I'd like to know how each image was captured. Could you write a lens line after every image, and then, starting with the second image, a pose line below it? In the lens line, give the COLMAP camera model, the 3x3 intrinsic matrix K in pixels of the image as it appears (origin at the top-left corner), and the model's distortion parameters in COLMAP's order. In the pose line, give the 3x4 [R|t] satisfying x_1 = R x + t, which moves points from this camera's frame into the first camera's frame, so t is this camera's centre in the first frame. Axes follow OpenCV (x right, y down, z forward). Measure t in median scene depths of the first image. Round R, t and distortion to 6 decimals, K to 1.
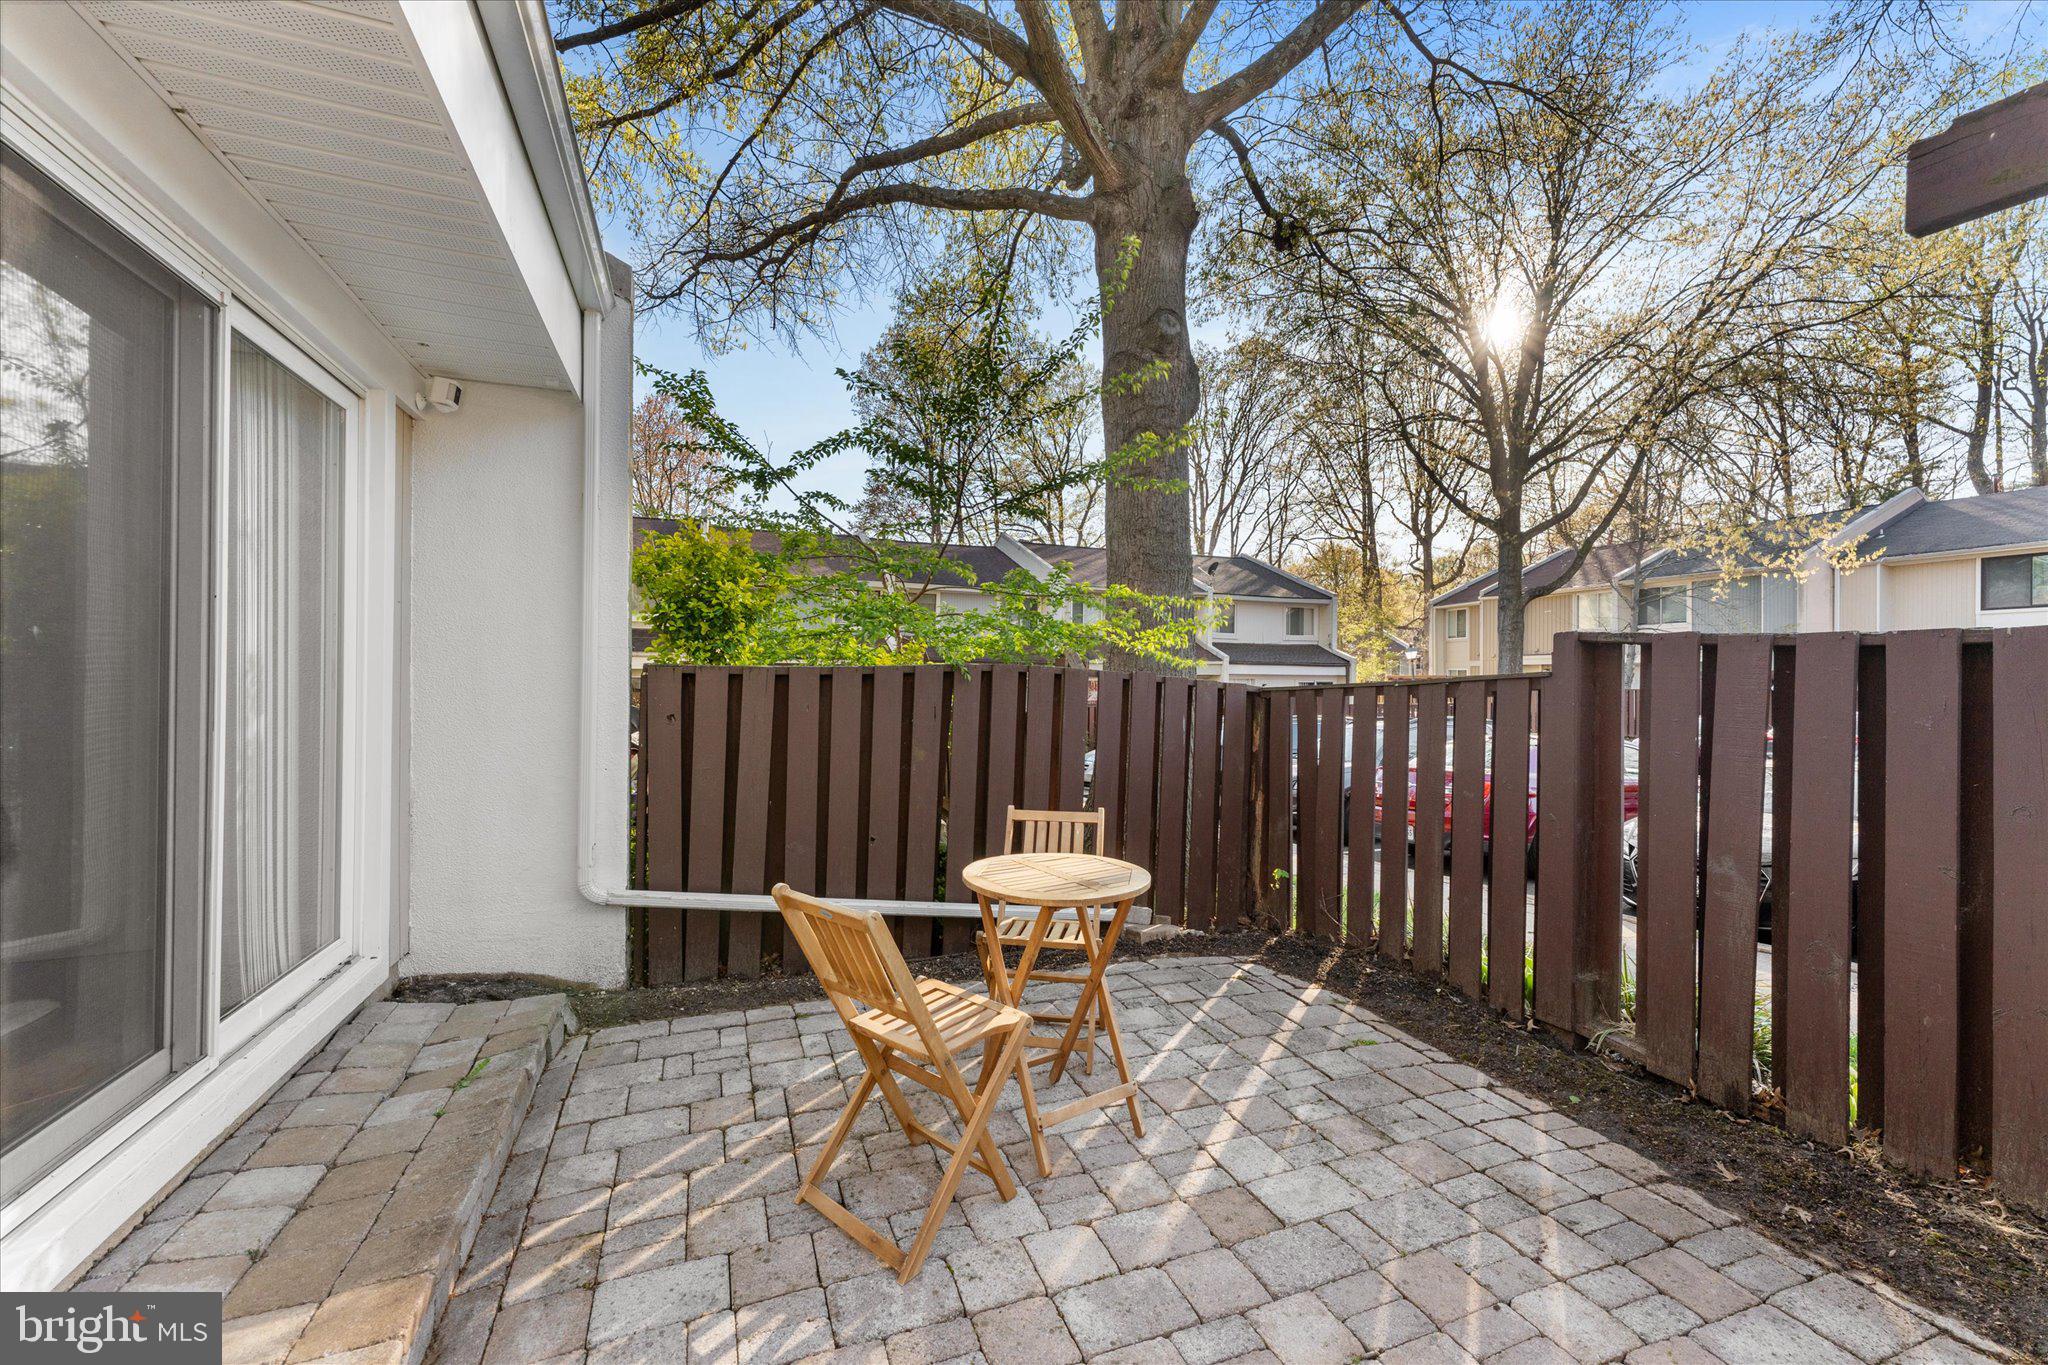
lens RADIAL K [[812.8, 0, 1021.2], [0, 812.8, 683.6], [0, 0, 1]] dist [0.001918, 0.000293]
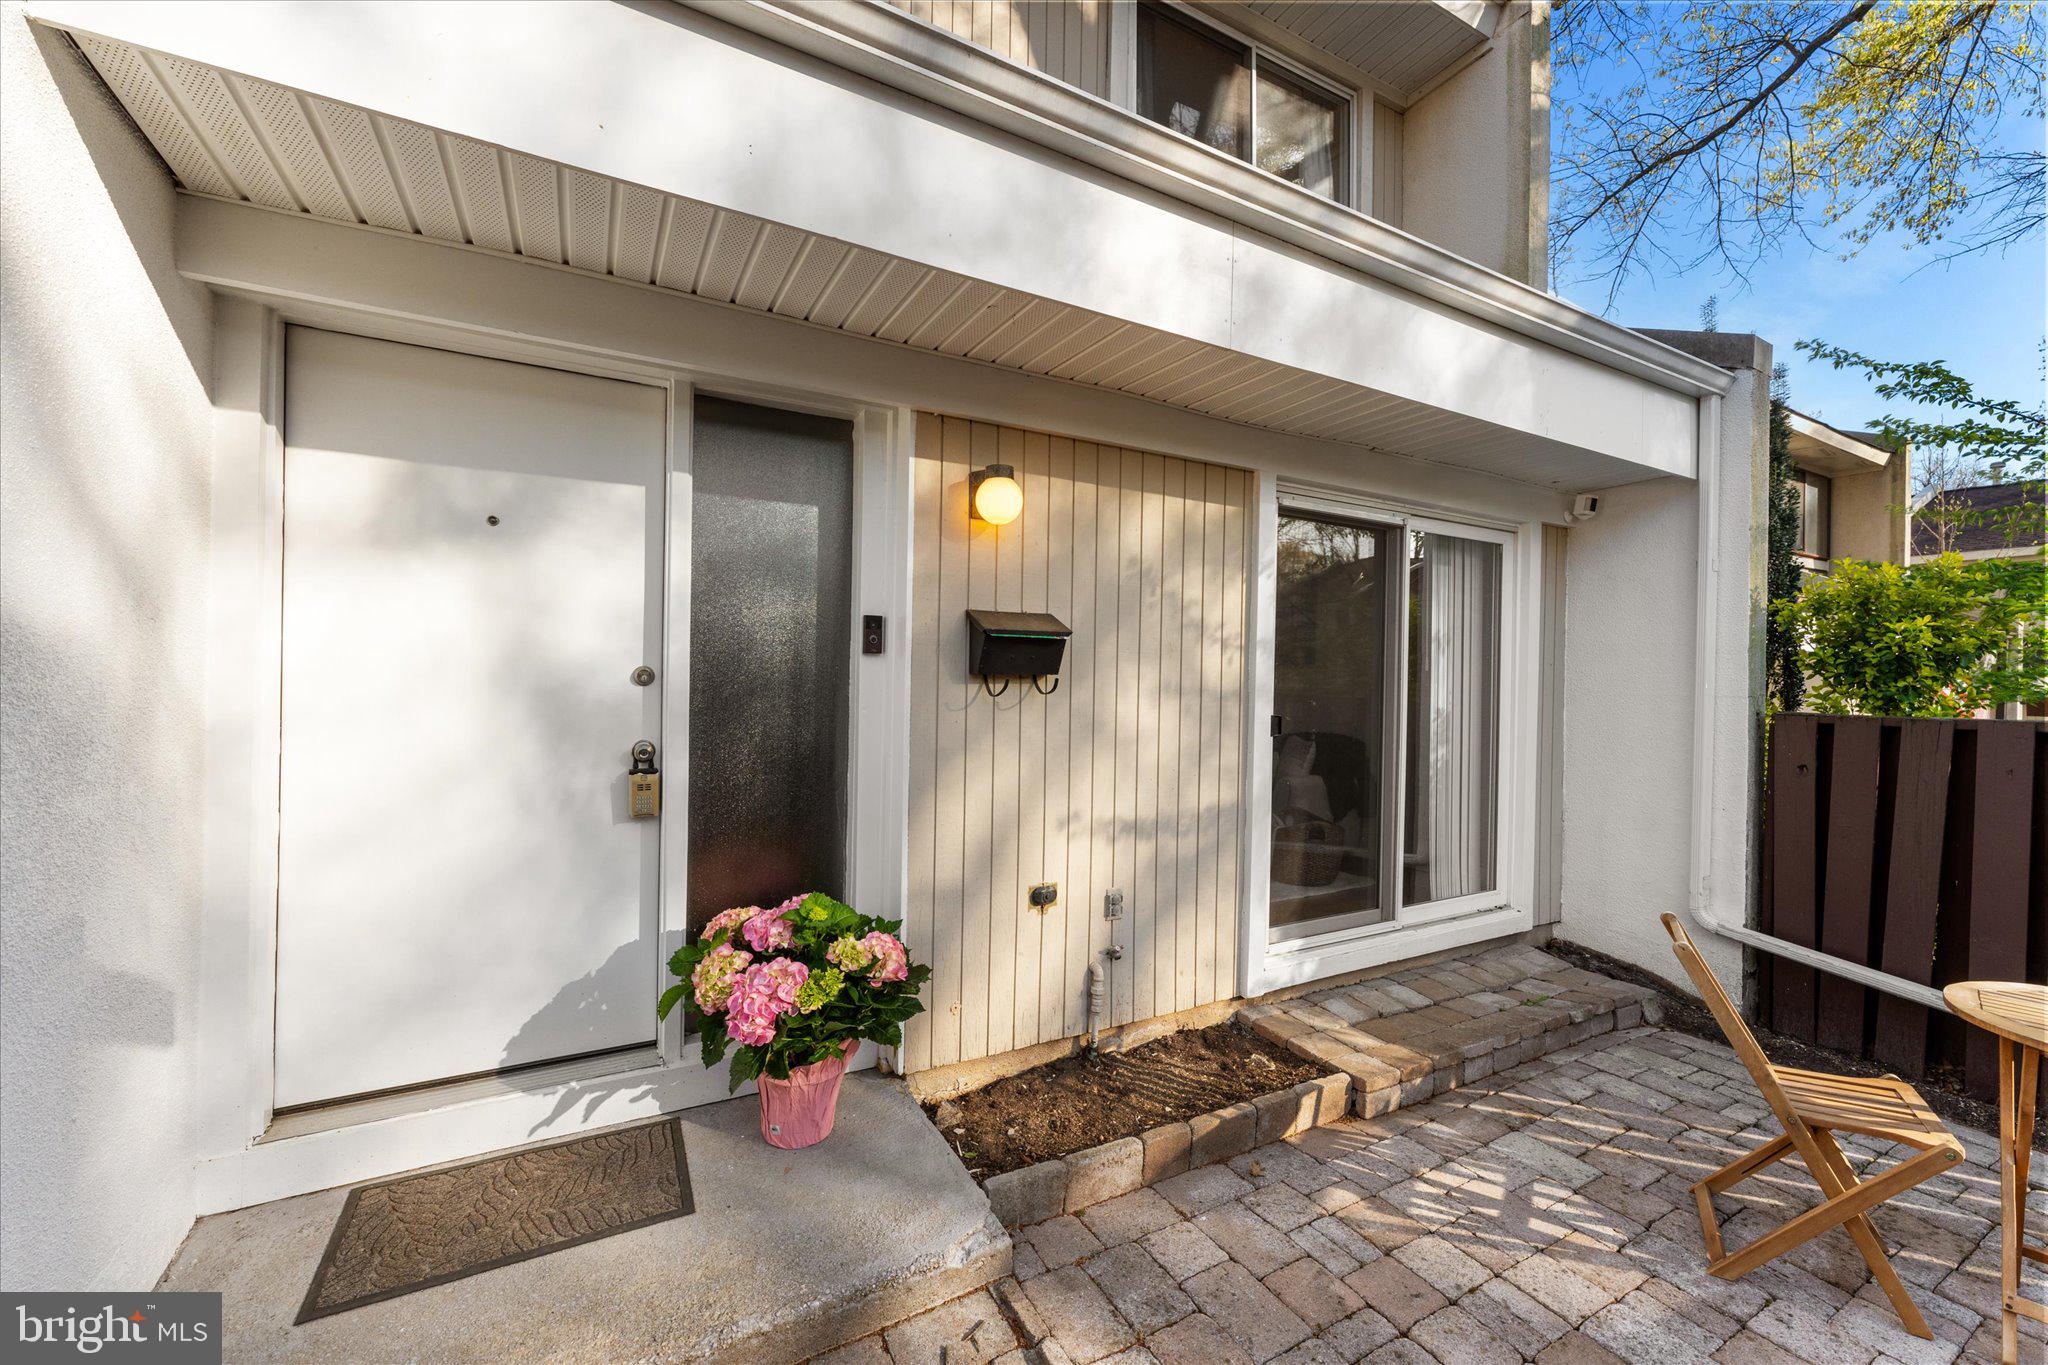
lens RADIAL K [[812.8, 0, 1020.8], [0, 812.8, 678.3], [0, 0, 1]] dist [0.001918, 0.000293]
pose [[0.131880, -0.007900, -0.991234, 0.577058], [-0.018023, 0.999784, -0.010366, -0.054100], [0.991102, 0.019232, 0.131709, -0.095555]]
